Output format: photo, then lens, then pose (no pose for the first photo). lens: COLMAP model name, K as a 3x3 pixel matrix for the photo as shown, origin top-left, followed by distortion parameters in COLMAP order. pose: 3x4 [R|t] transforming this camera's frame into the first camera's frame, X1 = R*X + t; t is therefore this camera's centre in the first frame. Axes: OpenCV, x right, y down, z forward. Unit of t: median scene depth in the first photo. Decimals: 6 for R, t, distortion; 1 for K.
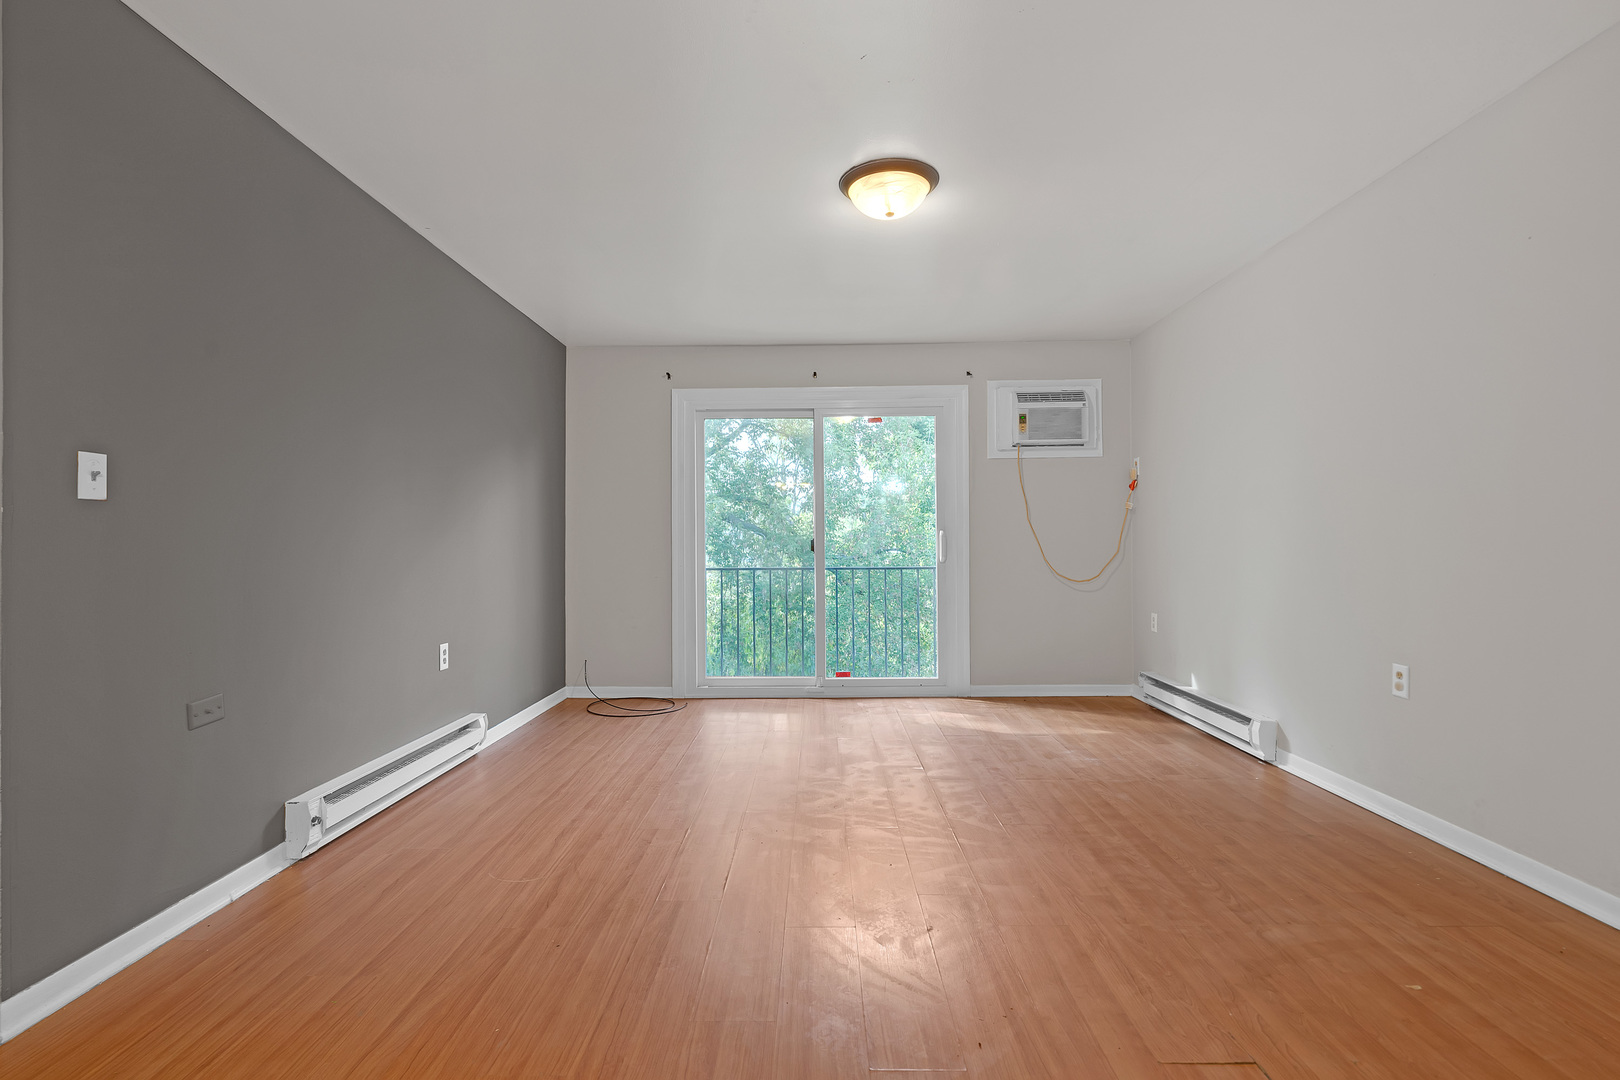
lens RADIAL K [[755.6, 0, 810.0], [0, 755.6, 540.0], [0, 0, 1]] dist [-0.002894, 0.000211]
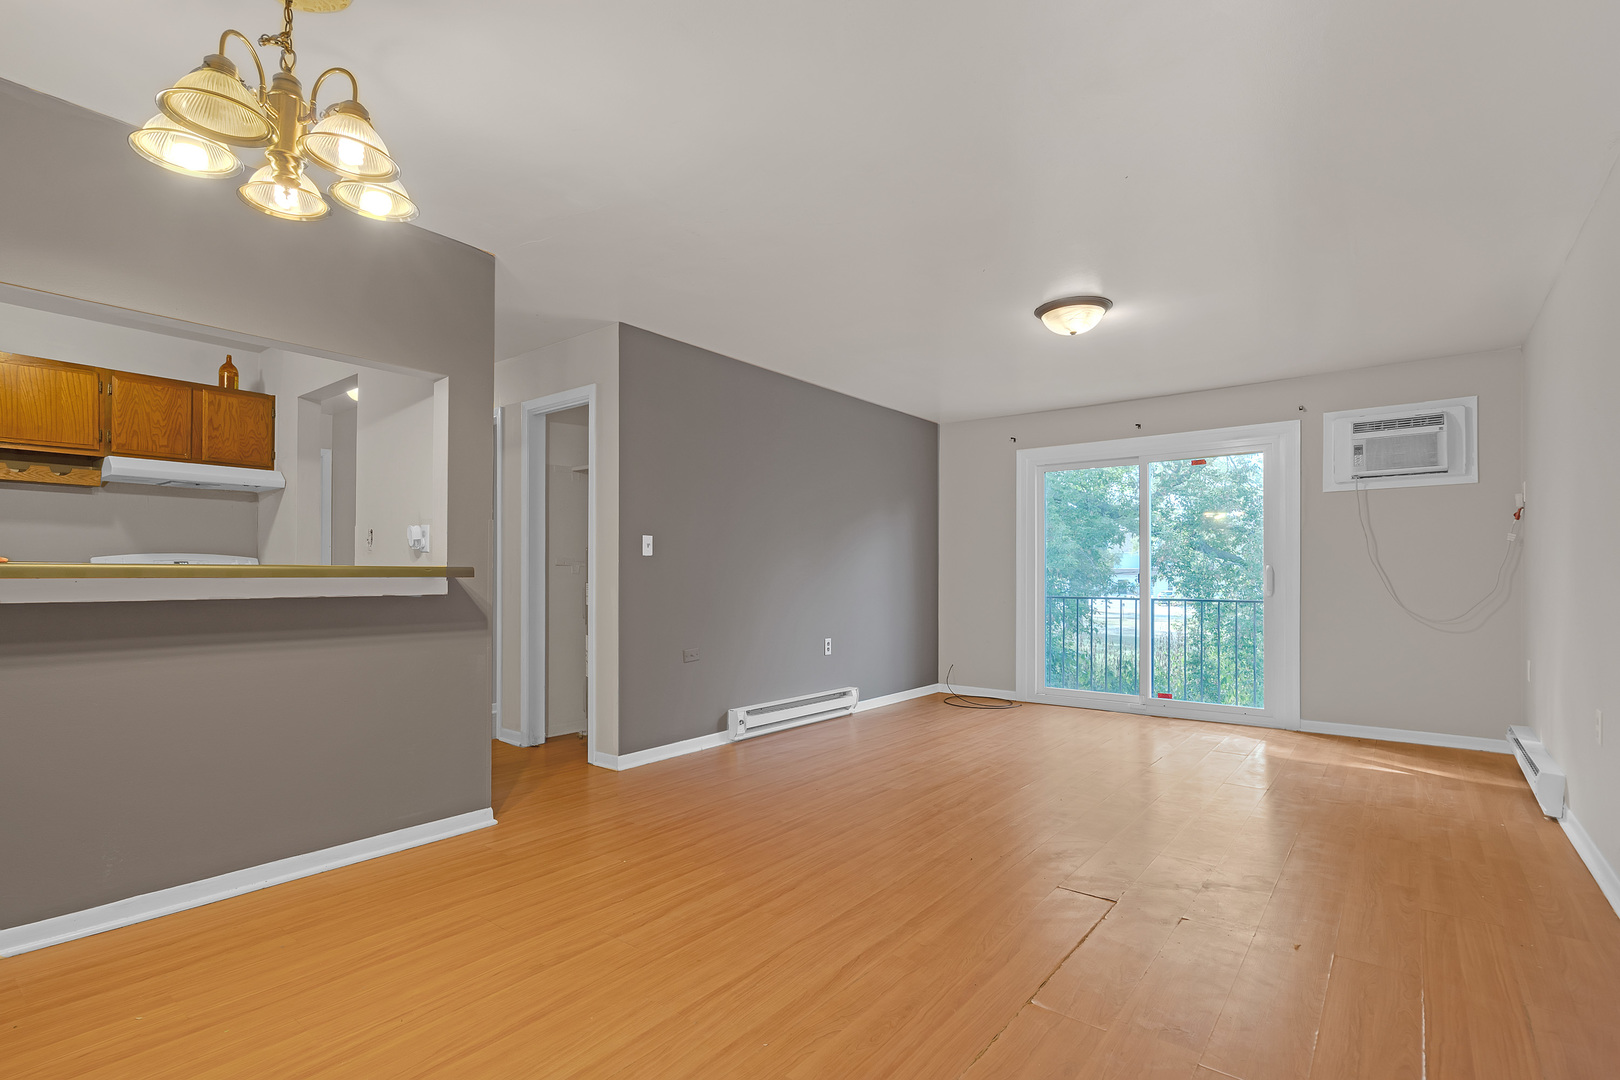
lens RADIAL K [[775.7, 0, 804.1], [0, 775.7, 579.4], [0, 0, 1]] dist [-0.000732, 0.000258]
pose [[0.795235, 0.012114, -0.606181, 0.321499], [-0.003806, 0.999880, 0.014989, -0.006857], [0.606290, -0.009613, 0.795186, -0.221920]]
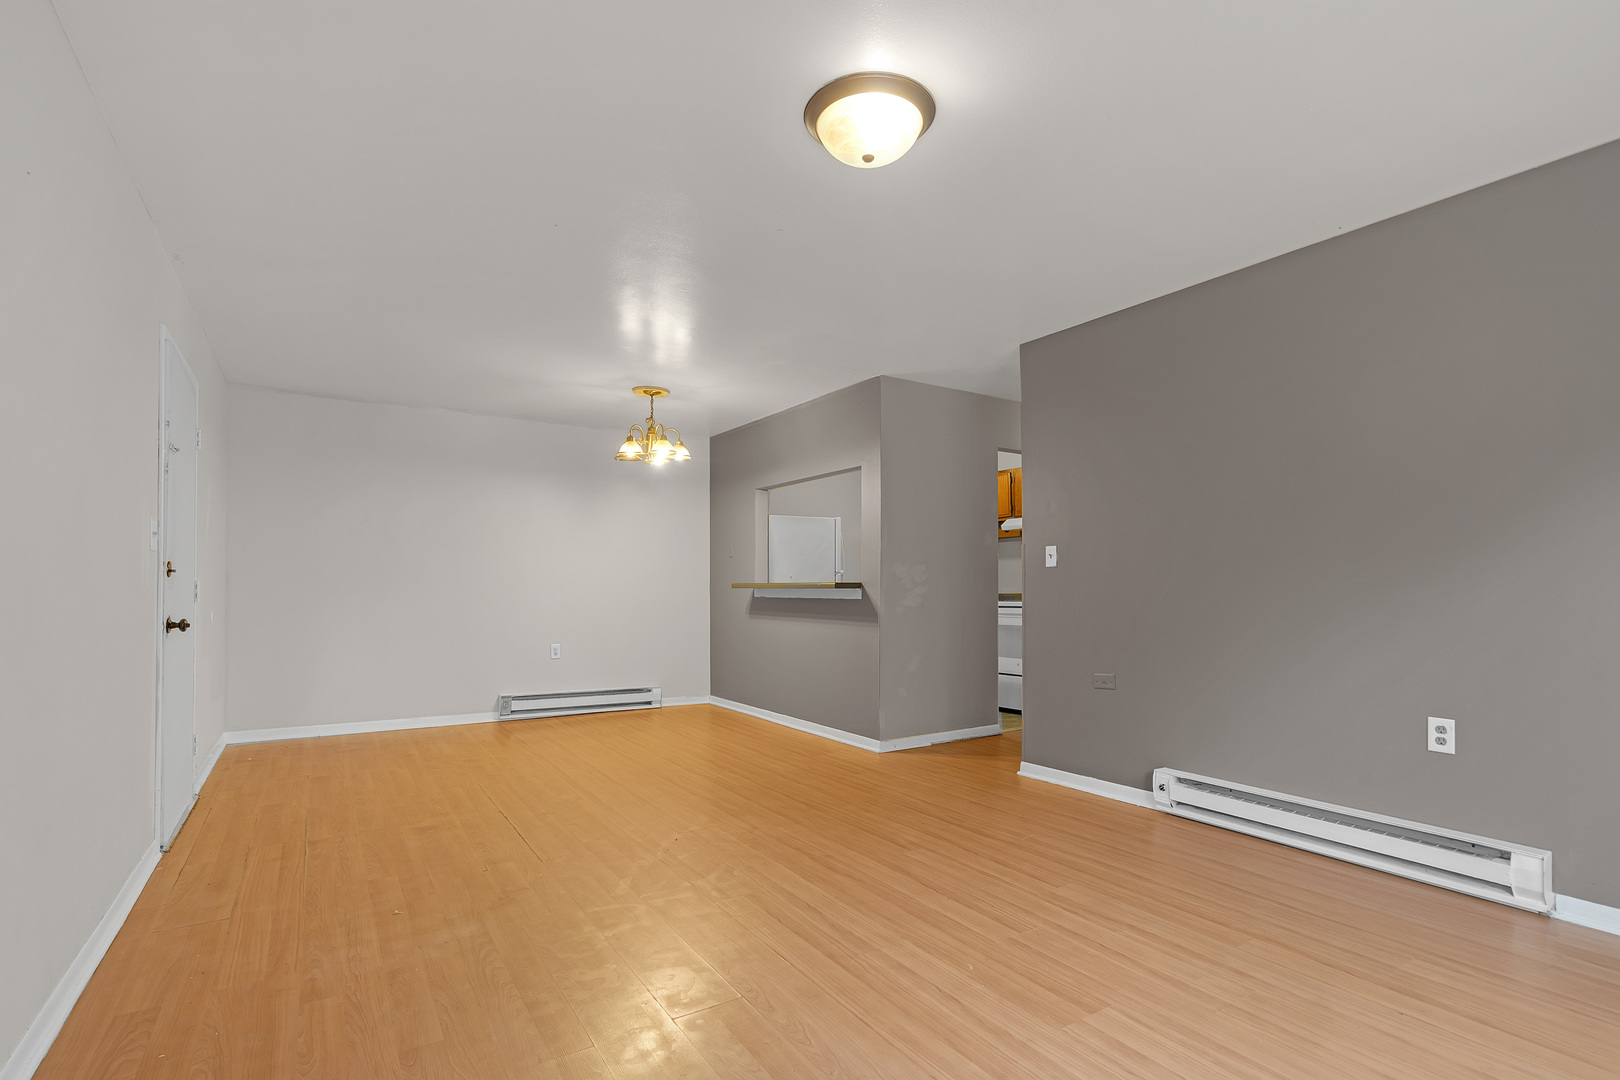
lens RADIAL K [[775.7, 0, 804.1], [0, 775.7, 579.4], [0, 0, 1]] dist [-0.000732, 0.000258]
pose [[-0.837843, 0.003038, -0.545903, 0.336635], [0.010204, 0.999897, -0.010097, -0.000335], [0.545816, -0.014031, -0.837787, 0.925067]]
